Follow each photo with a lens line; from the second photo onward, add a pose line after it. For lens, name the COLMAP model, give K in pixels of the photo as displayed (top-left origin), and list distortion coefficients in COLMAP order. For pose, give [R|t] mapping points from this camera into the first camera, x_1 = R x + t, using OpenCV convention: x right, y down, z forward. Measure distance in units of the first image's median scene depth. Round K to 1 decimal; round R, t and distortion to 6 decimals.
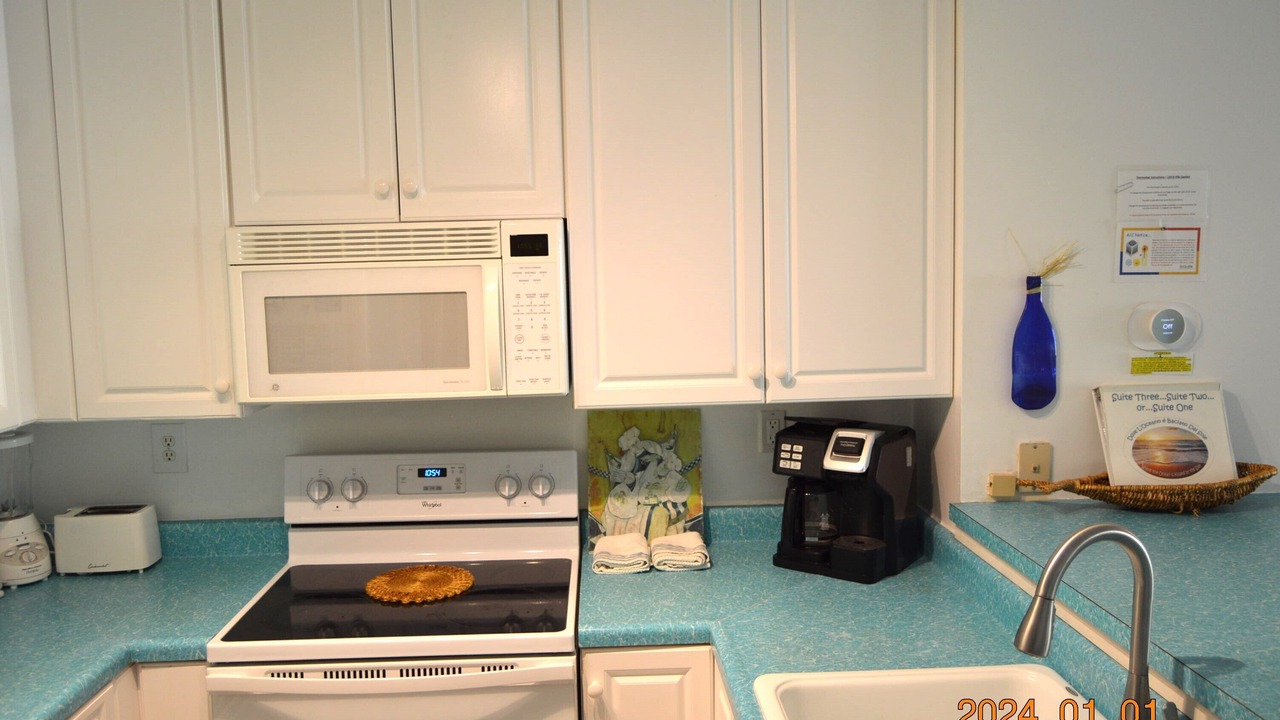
lens RADIAL K [[981.6, 0, 640.0], [0, 981.6, 360.0], [0, 0, 1]] dist [0.001579, 0.001286]
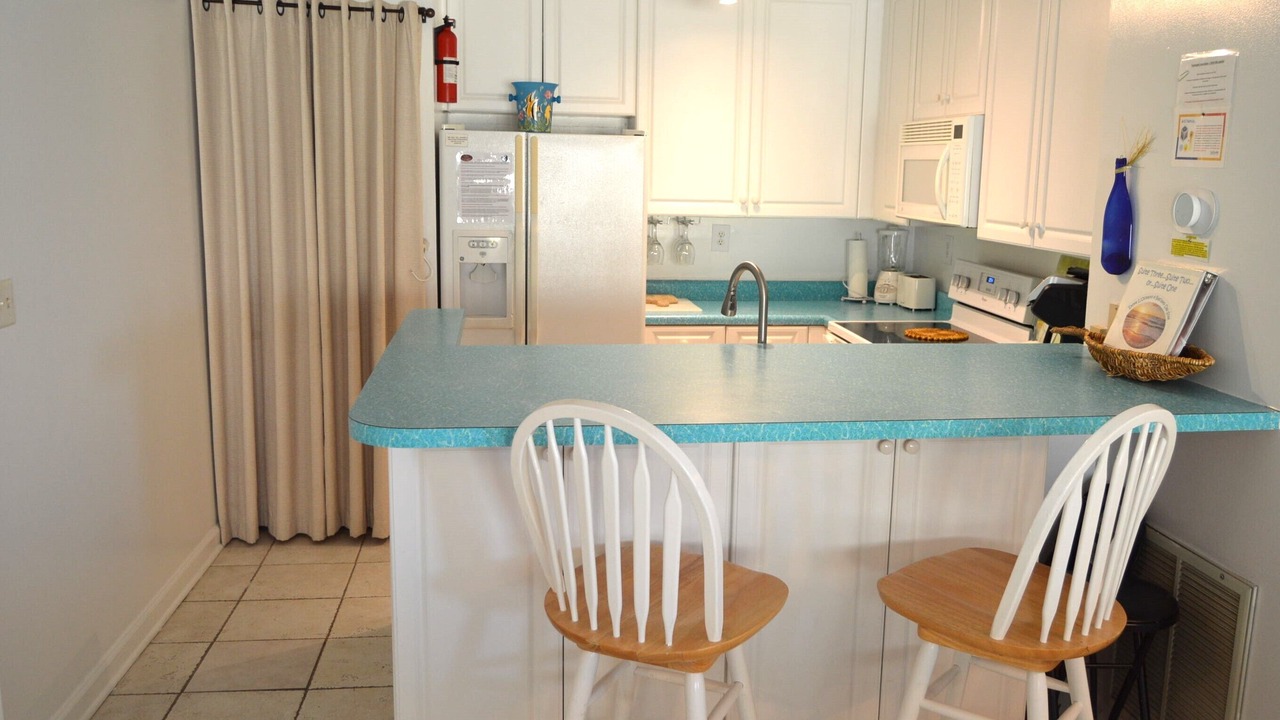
lens RADIAL K [[1089.0, 0, 659.4], [0, 1089.0, 357.5], [0, 0, 1]] dist [-0.006469, 0.002401]
pose [[0.089580, 0.200740, -0.975540, 1.637520], [-0.120848, 0.974432, 0.189415, -0.032939], [0.988621, 0.100924, 0.111549, 0.337795]]
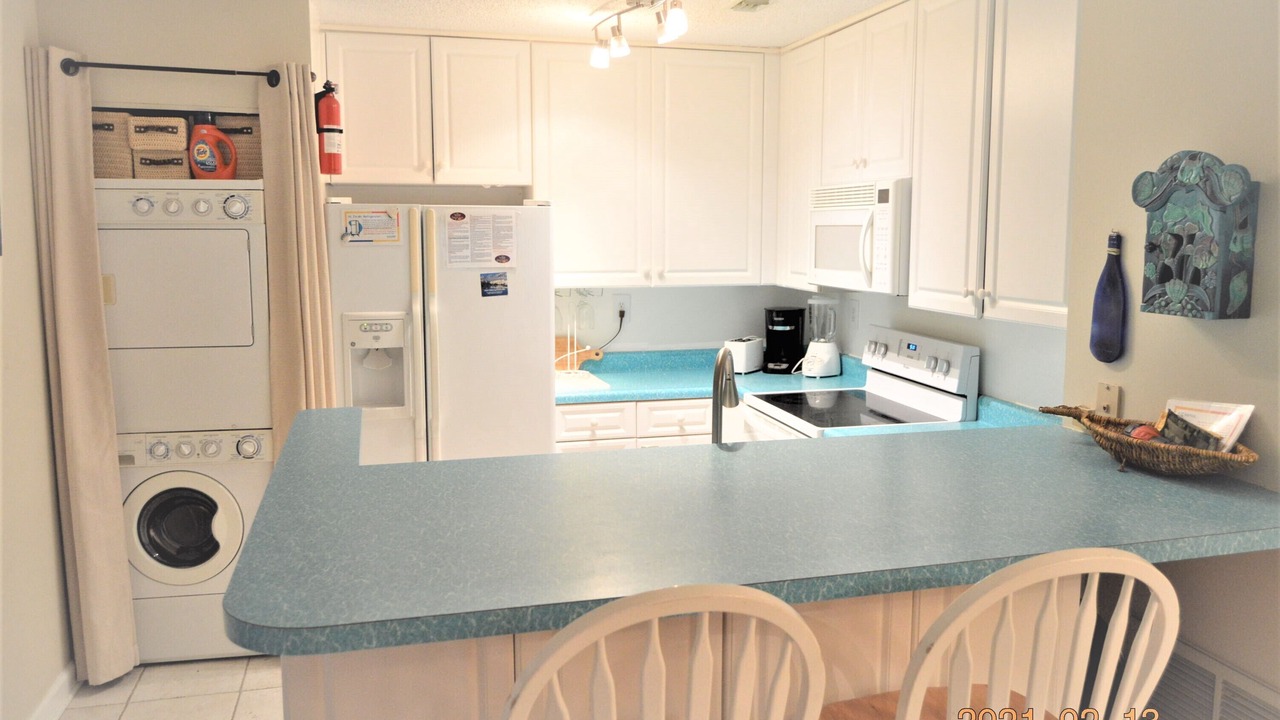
lens RADIAL K [[981.6, 0, 640.0], [0, 981.6, 360.0], [0, 0, 1]] dist [0.001579, 0.001286]
pose [[0.209859, 0.153644, -0.965584, 1.316576], [-0.102090, 0.985621, 0.134644, -0.030048], [0.972387, 0.070320, 0.222527, 0.289369]]
